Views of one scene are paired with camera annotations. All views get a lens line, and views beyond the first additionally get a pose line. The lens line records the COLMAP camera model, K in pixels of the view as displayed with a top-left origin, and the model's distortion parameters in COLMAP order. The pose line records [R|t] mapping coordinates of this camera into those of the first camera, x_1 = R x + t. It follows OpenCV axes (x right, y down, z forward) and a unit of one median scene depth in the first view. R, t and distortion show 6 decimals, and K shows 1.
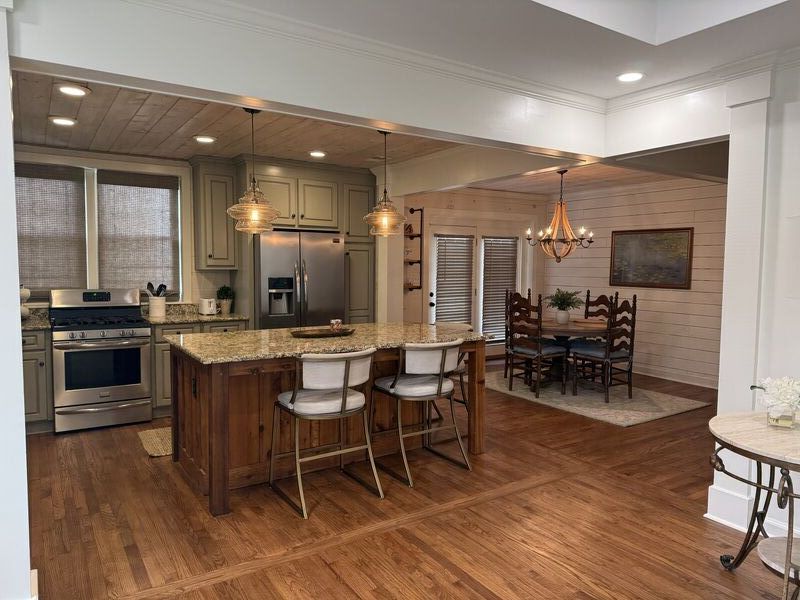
lens RADIAL K [[561.6, 0, 403.7], [0, 561.6, 300.8], [0, 0, 1]] dist [0.057368, -0.059364]
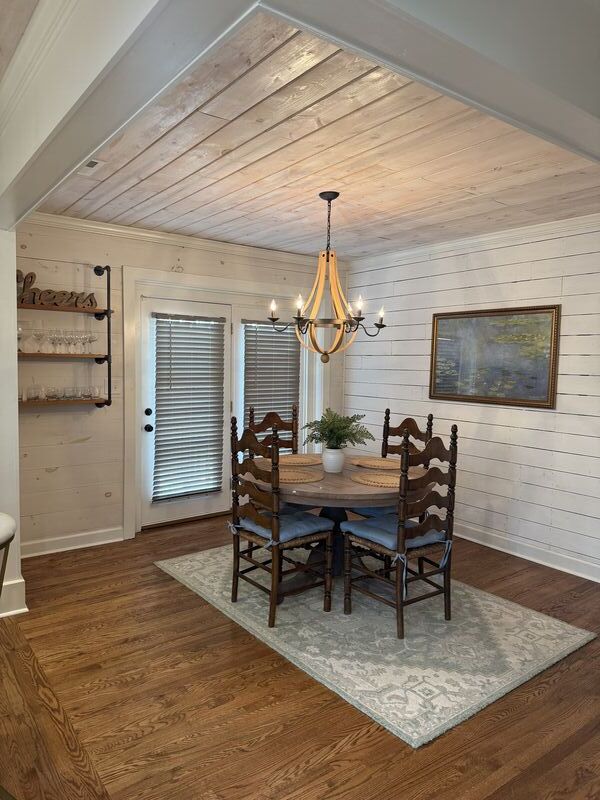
lens RADIAL K [[561.6, 0, 300.9], [0, 561.6, 394.1], [0, 0, 1]] dist [0.057368, -0.059364]
pose [[0.998203, 0.004734, 0.059744, 0.210751], [-0.004411, 0.999975, -0.005543, -0.032467], [-0.059769, 0.005270, 0.998198, 0.436837]]
